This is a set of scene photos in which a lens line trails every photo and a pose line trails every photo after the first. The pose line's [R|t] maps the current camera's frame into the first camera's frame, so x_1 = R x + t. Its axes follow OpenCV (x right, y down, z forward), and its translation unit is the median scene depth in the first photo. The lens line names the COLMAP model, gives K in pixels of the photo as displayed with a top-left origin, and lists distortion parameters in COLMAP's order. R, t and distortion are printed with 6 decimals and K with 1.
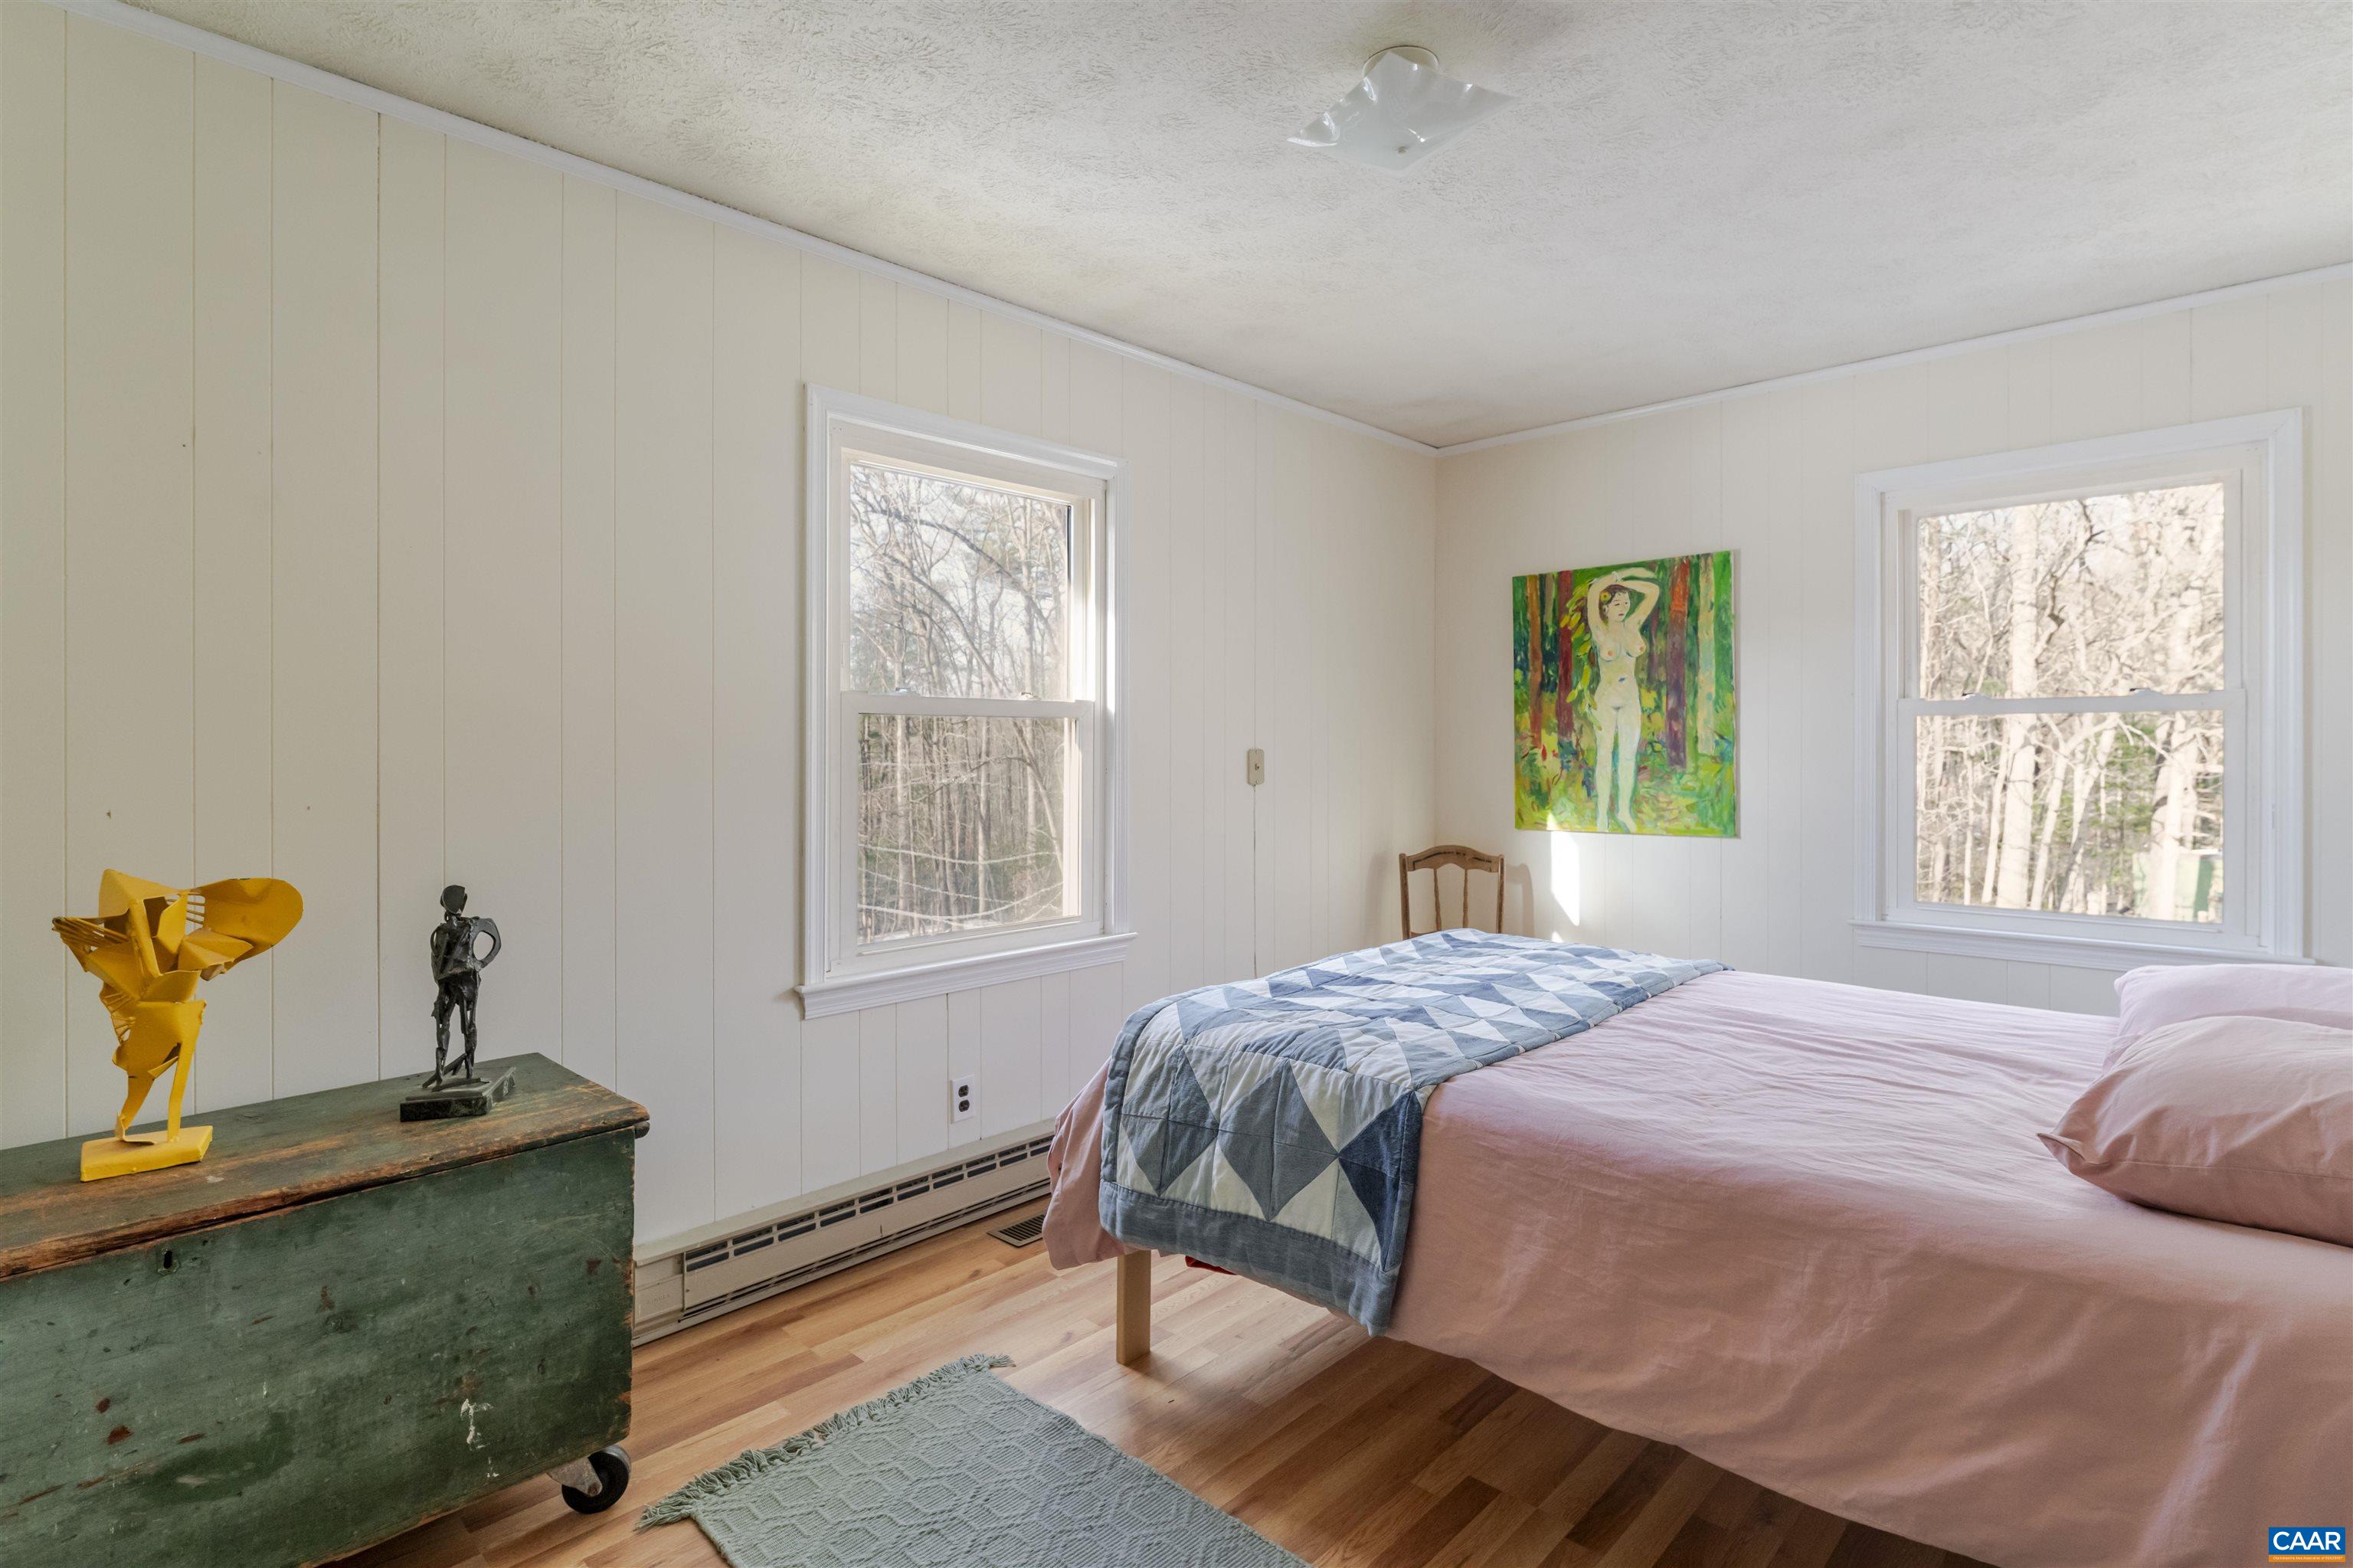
lens RADIAL K [[1152.3, 0, 1157.7], [0, 1152.3, 749.9], [0, 0, 1]] dist [-0.001056, -0.000038]
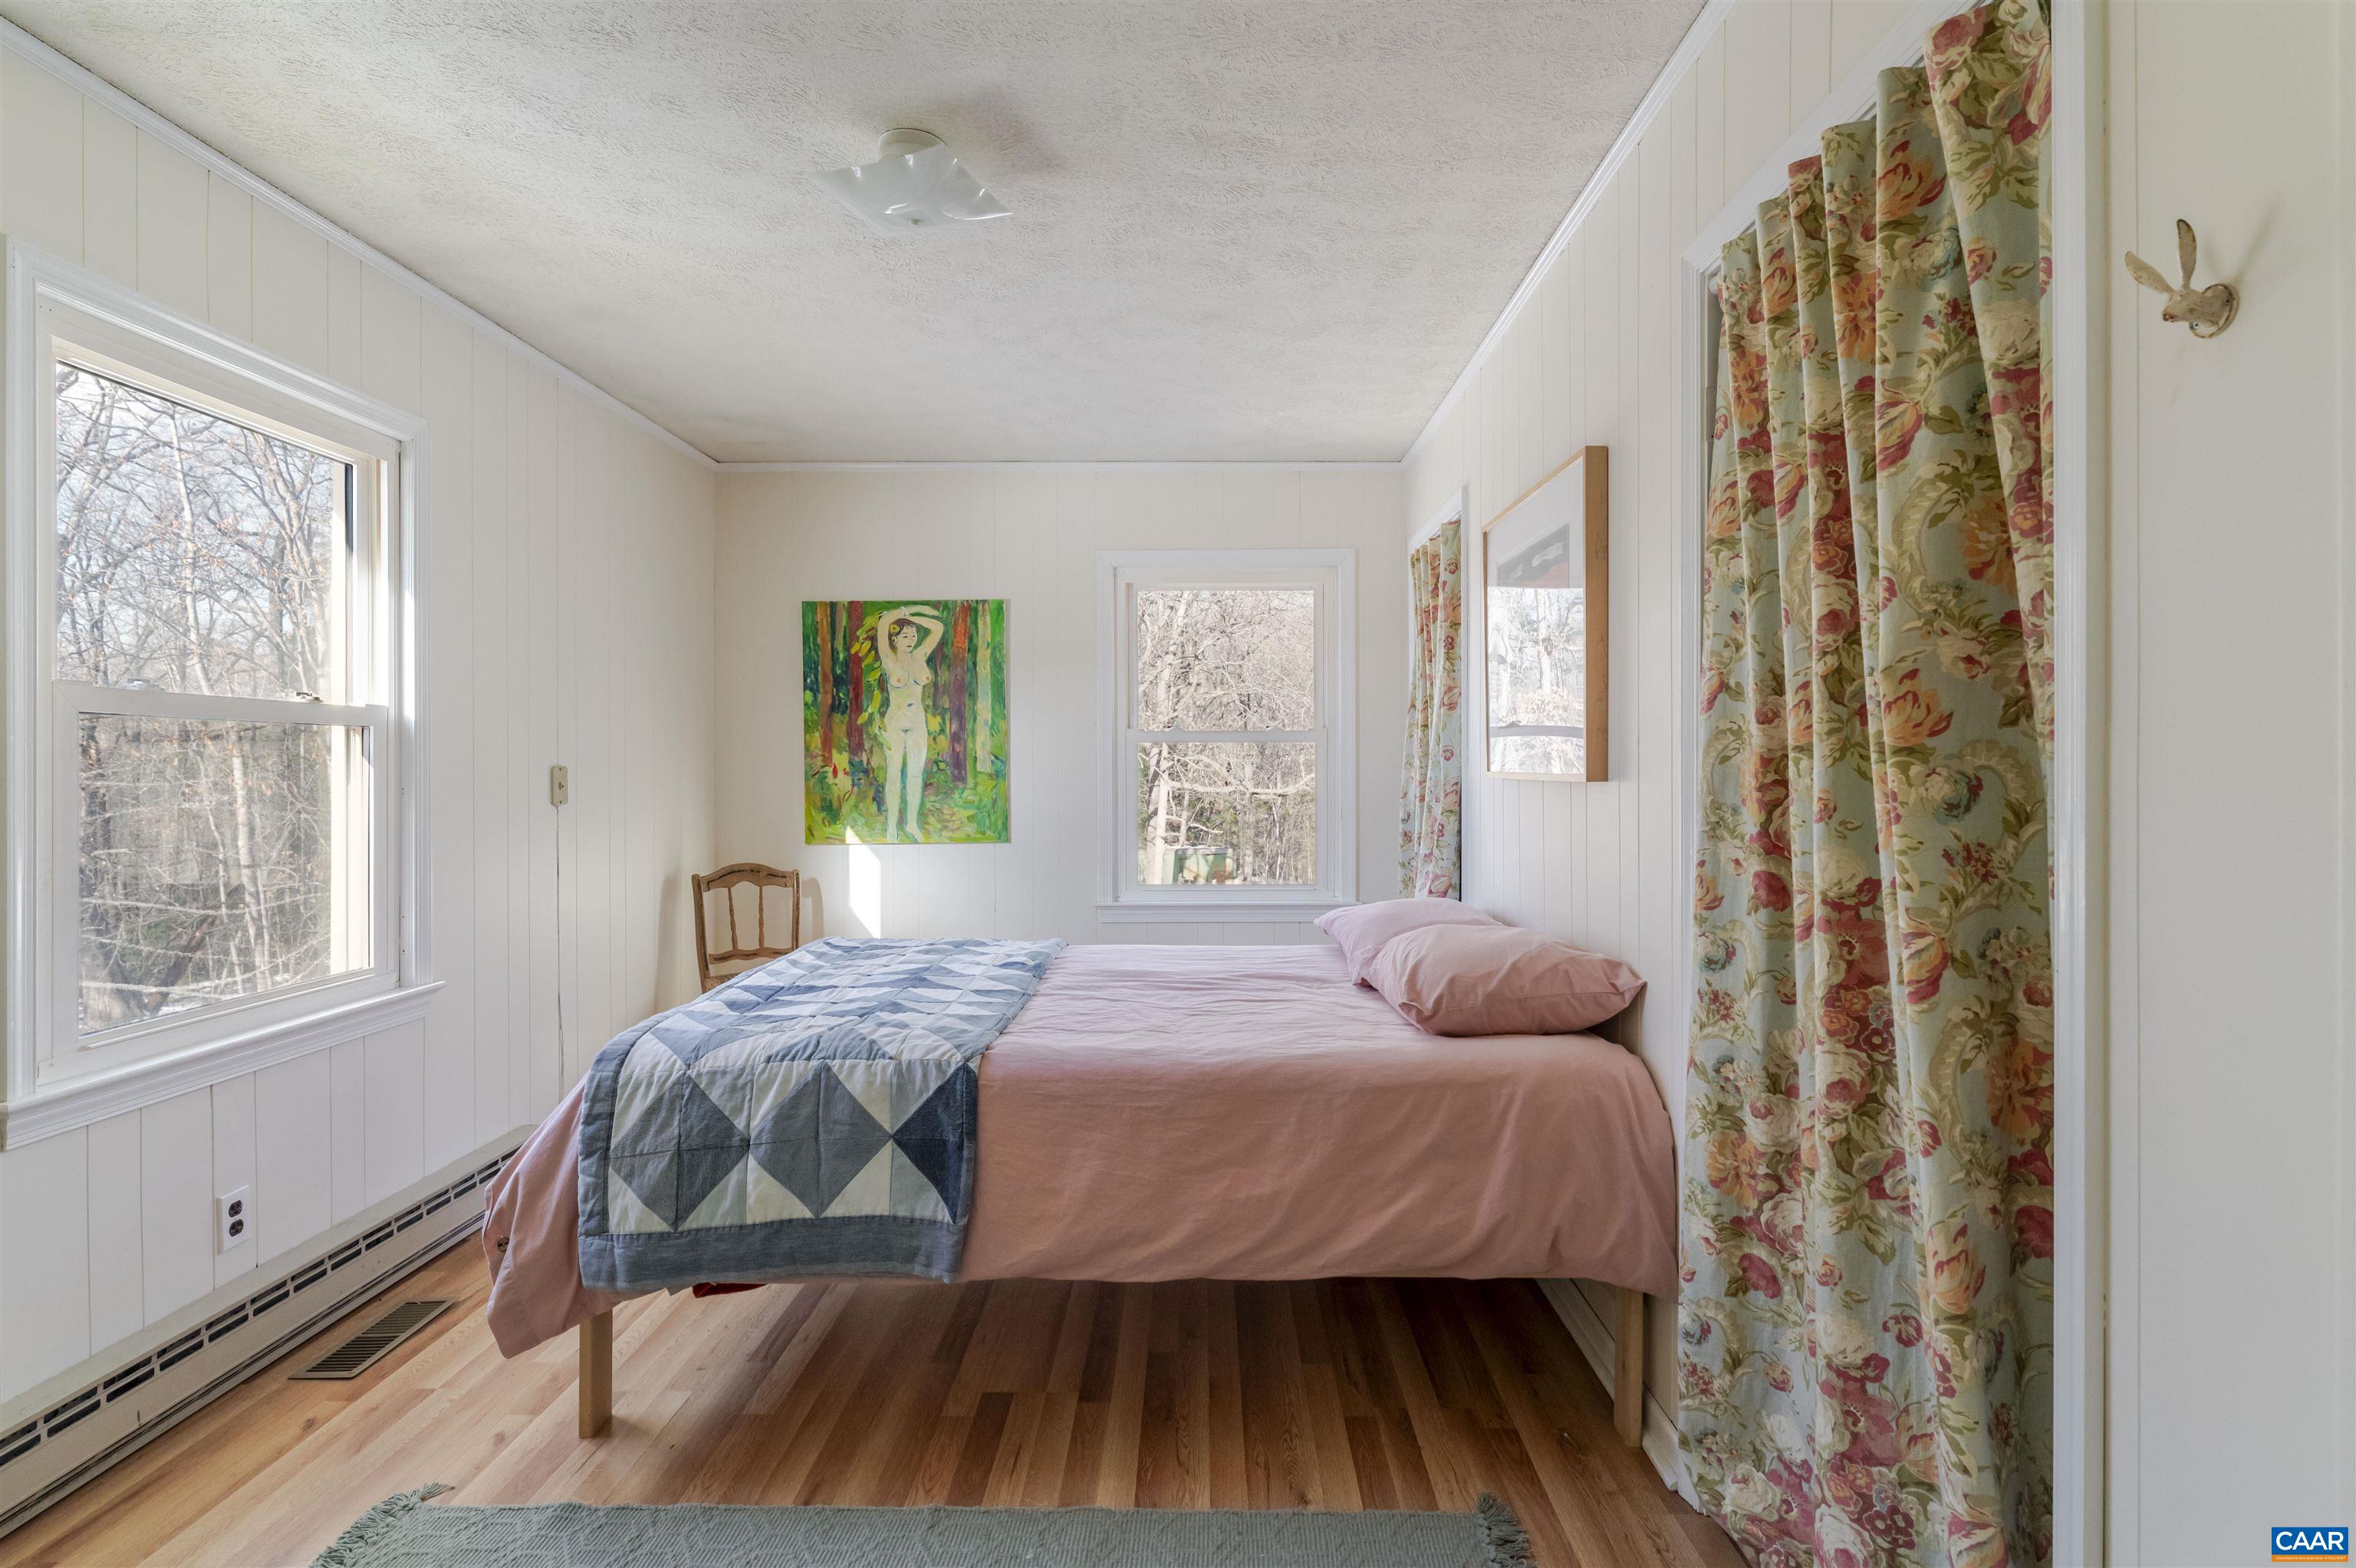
lens RADIAL K [[1153.6, 0, 1184.5], [0, 1153.6, 770.4], [0, 0, 1]] dist [-0.001056, -0.000038]
pose [[0.736367, 0.001317, 0.676581, -0.264706], [-0.000777, 0.999999, -0.001101, 0.005111], [-0.676581, 0.000286, 0.736368, 0.008101]]
